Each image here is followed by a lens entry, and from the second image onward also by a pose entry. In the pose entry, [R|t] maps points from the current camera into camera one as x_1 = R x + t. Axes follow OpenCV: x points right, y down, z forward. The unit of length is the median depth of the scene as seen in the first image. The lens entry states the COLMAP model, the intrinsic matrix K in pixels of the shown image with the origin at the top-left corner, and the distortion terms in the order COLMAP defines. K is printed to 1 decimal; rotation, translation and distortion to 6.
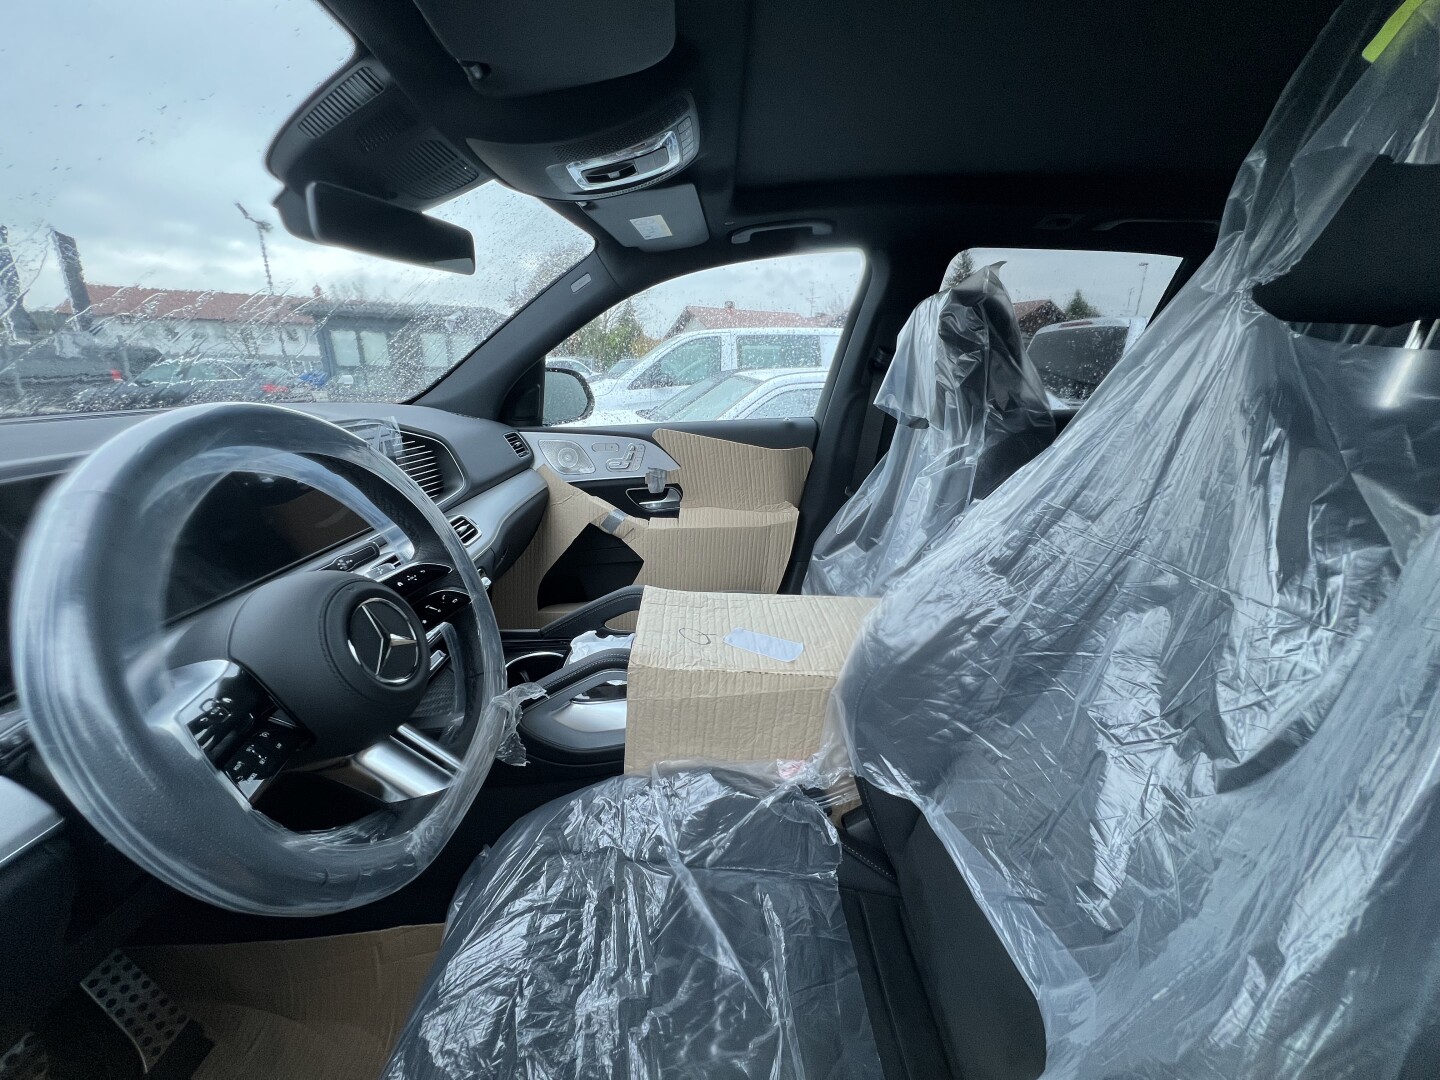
lens RADIAL K [[569.3, 0, 714.0], [0, 569.3, 541.1], [0, 0, 1]] dist [0.011478, -0.000069]
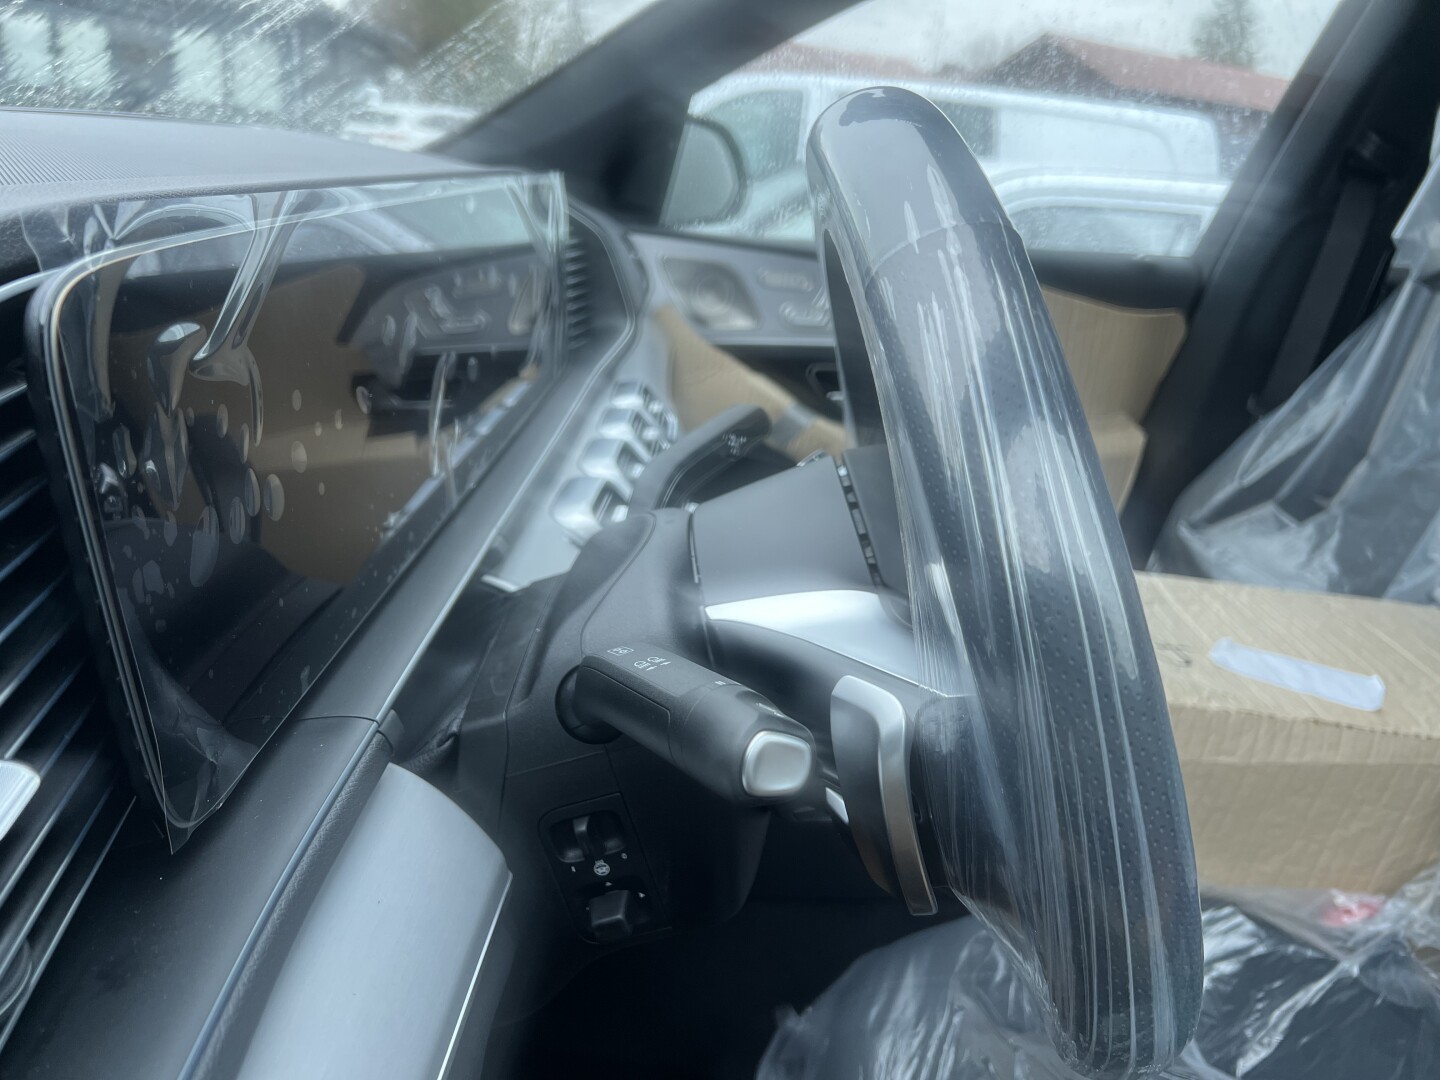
lens RADIAL K [[1082.5, 0, 715.5], [0, 1082.5, 552.3], [0, 0, 1]] dist [0.066846, -0.077885]
pose [[0.995953, 0.083228, 0.033911, -0.524122], [-0.084846, 0.995167, 0.049433, 0.071544], [-0.029633, -0.052110, 0.998202, 0.021525]]
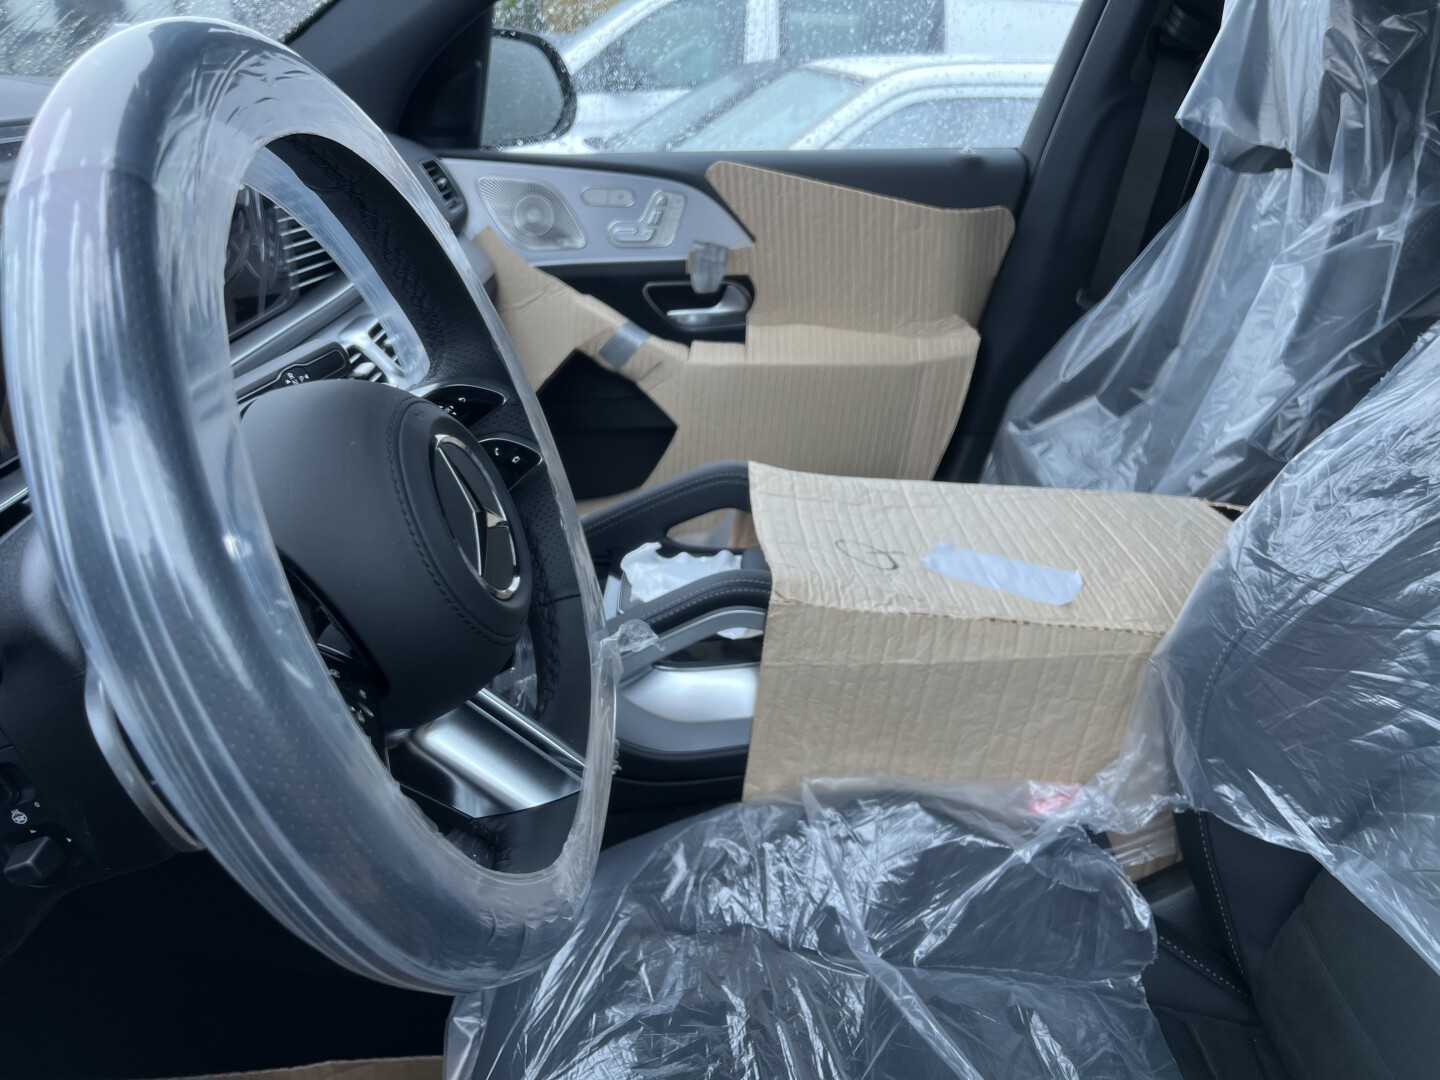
lens RADIAL K [[1082.5, 0, 713.2], [0, 1082.5, 537.4], [0, 0, 1]] dist [0.066846, -0.077885]
pose [[0.999380, 0.024452, 0.025312, -0.222982], [-0.027175, 0.993165, 0.113510, 0.044746], [-0.022364, -0.114128, 0.993214, 0.005922]]
